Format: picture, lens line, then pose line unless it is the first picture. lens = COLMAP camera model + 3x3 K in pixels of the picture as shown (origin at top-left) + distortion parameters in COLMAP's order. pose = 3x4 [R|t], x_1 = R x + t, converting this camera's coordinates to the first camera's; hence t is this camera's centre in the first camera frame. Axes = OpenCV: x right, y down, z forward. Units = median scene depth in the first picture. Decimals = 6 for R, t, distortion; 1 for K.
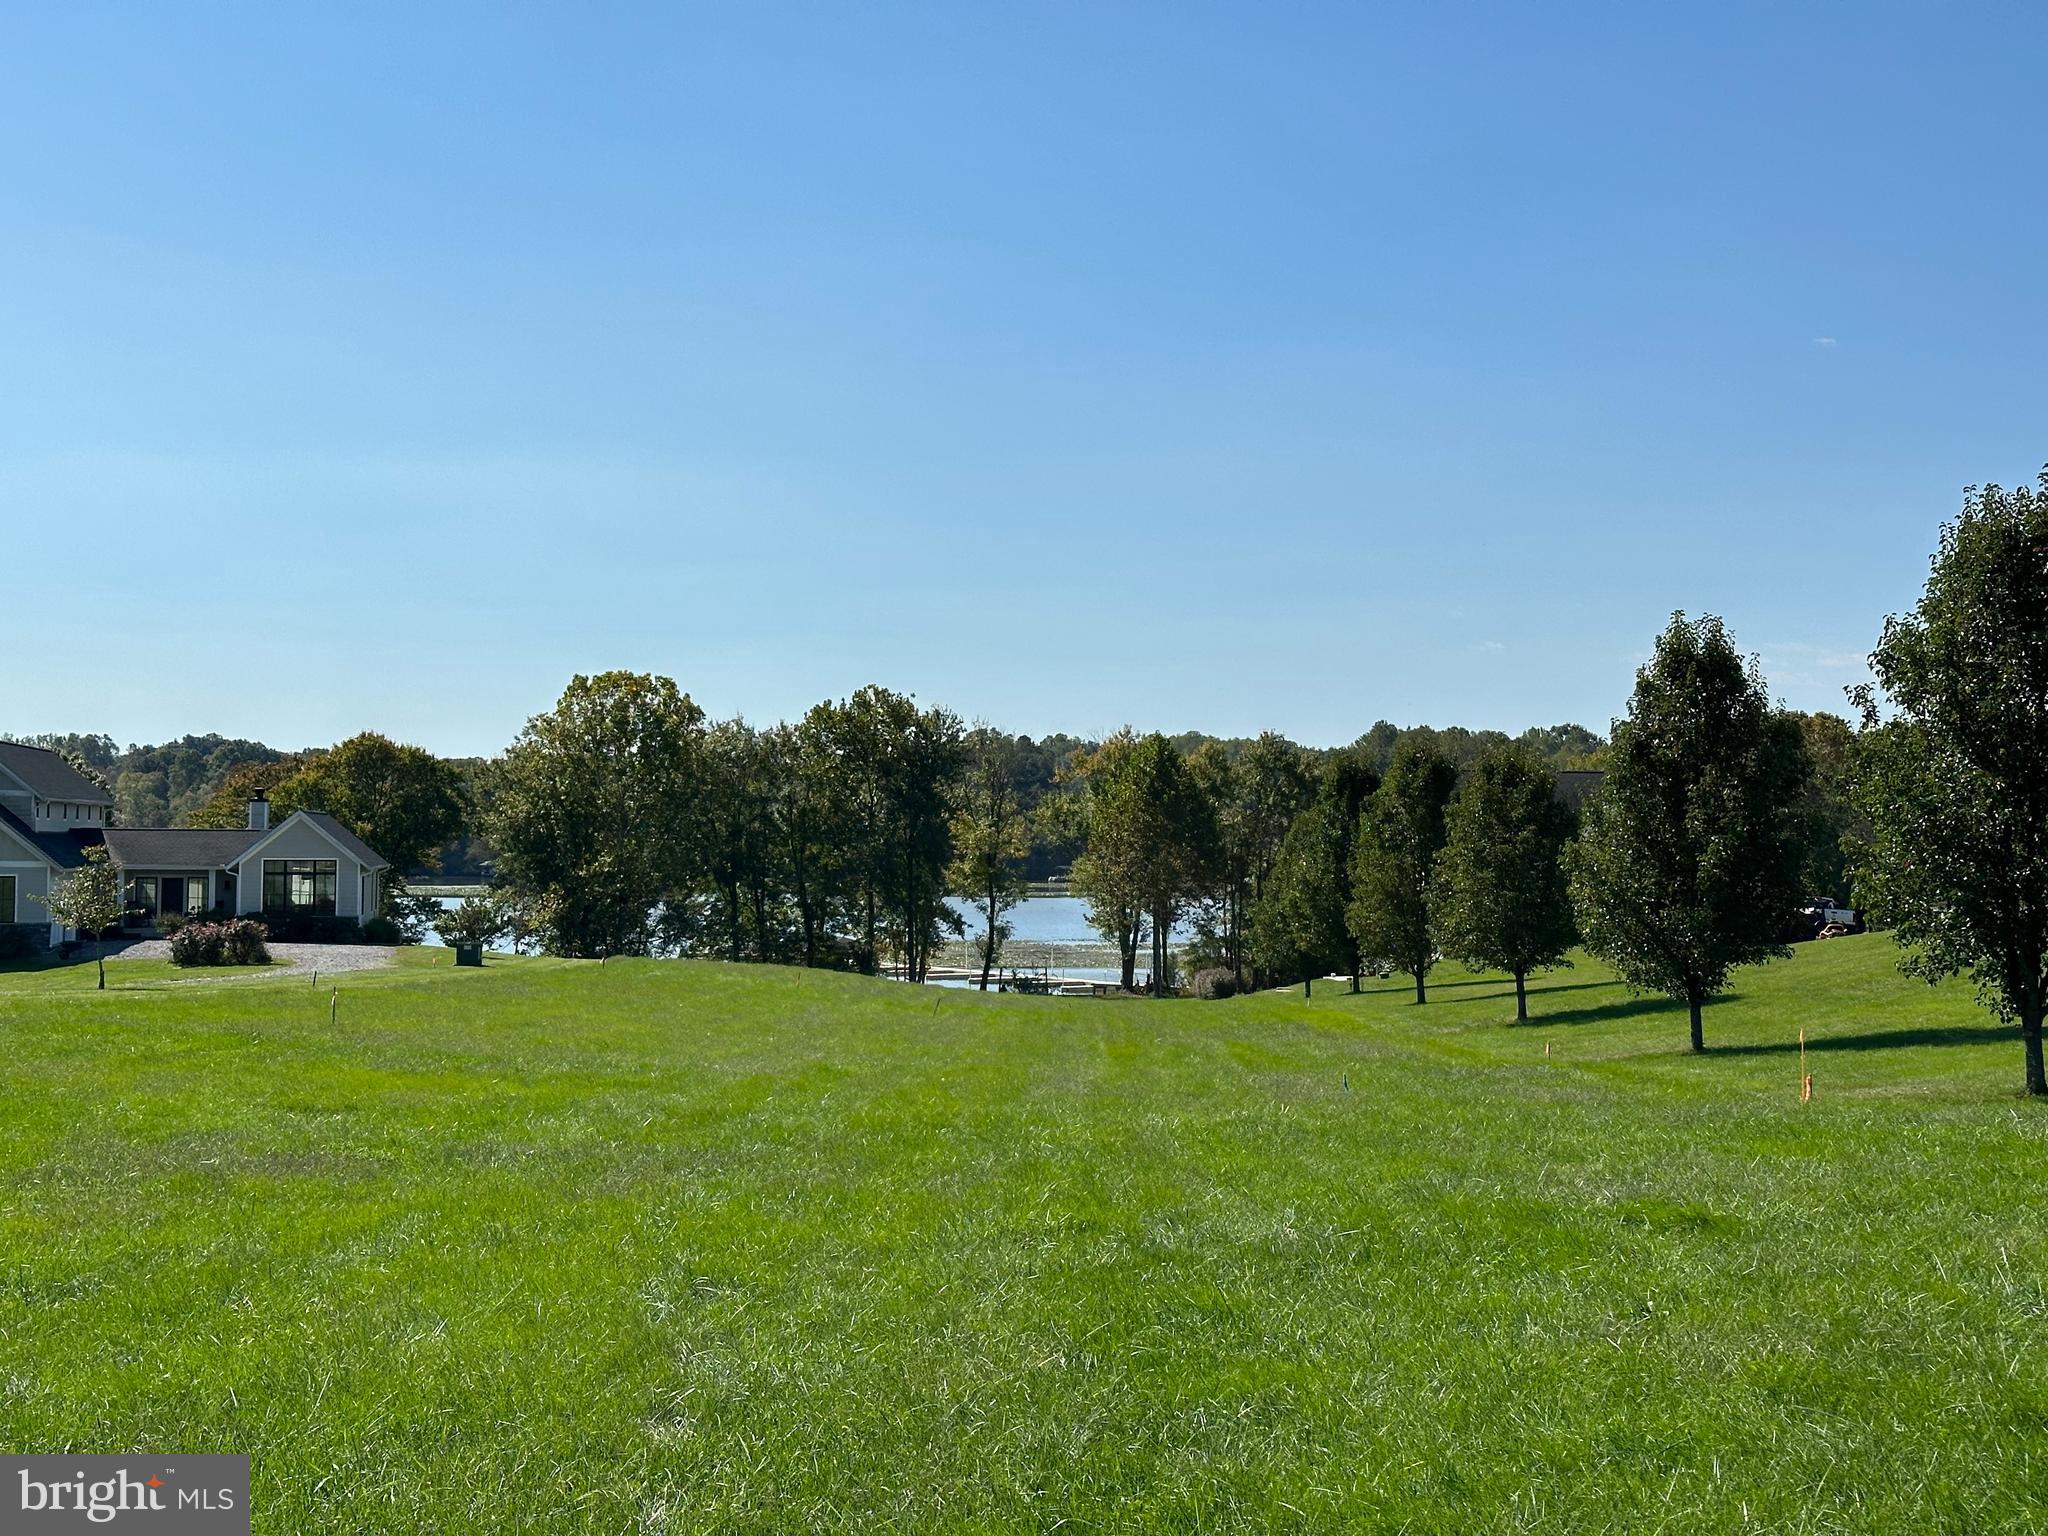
lens RADIAL K [[2937.3, 0, 1044.2], [0, 2937.3, 750.9], [0, 0, 1]] dist [0.181790, 0.000000]
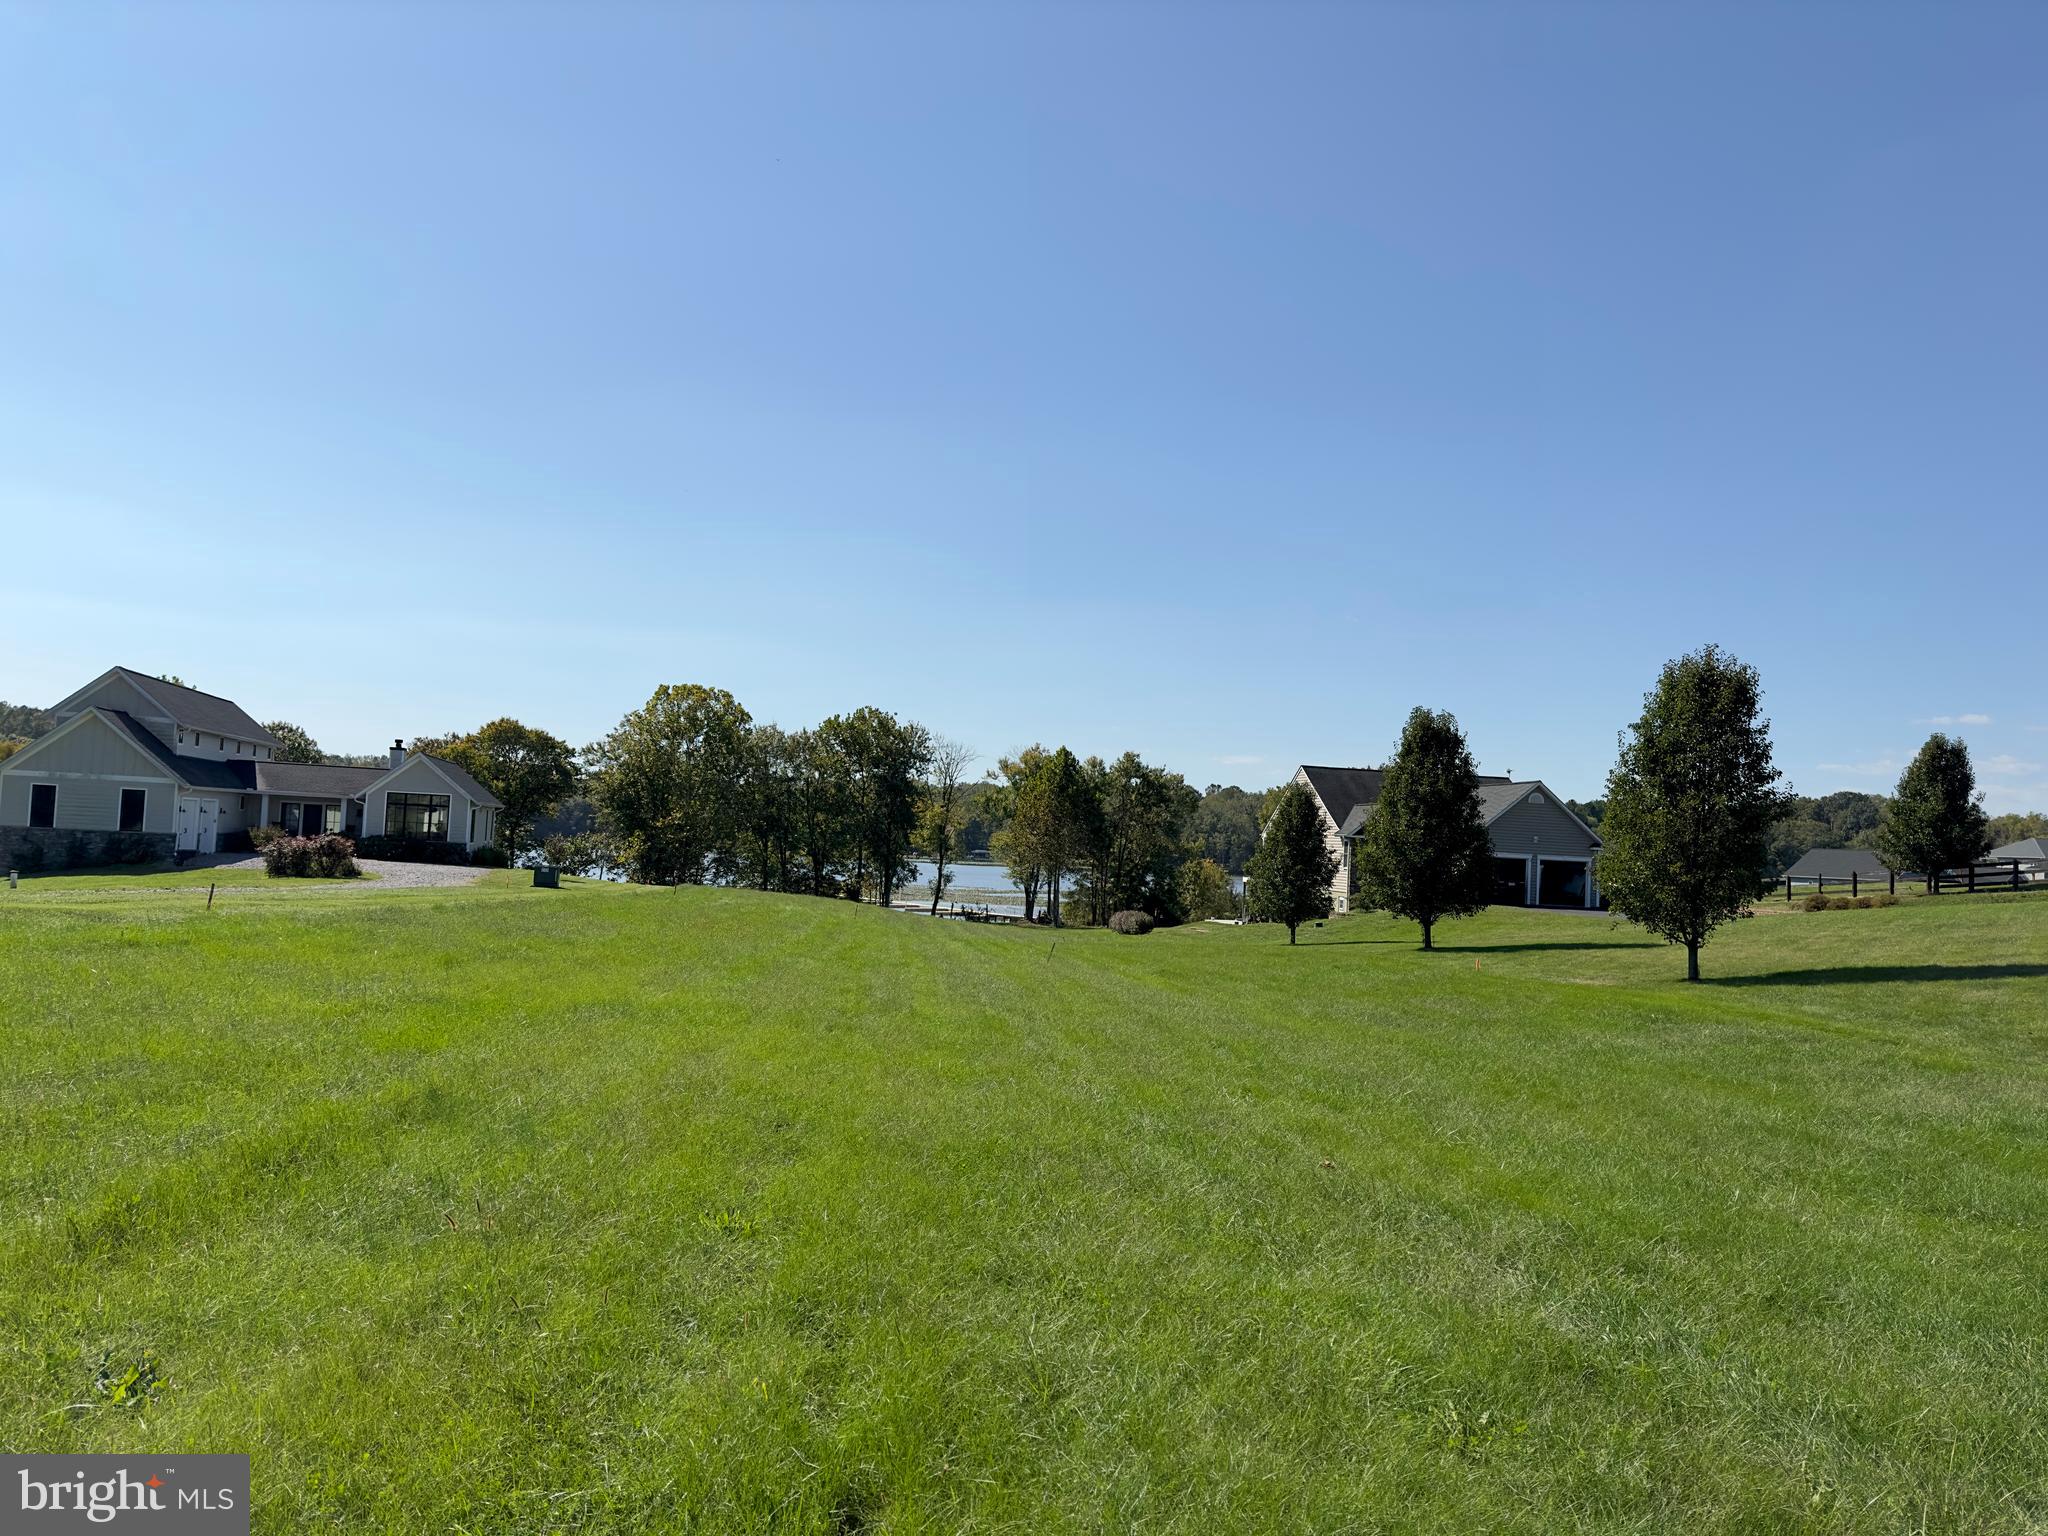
lens RADIAL K [[1460.6, 0, 1028.9], [0, 1460.6, 778.9], [0, 0, 1]] dist [0.065877, -0.075778]
pose [[0.995235, 0.045183, 0.086407, -0.041857], [-0.044272, 0.998942, -0.012432, 0.020197], [-0.086878, 0.008547, 0.996182, 0.284901]]
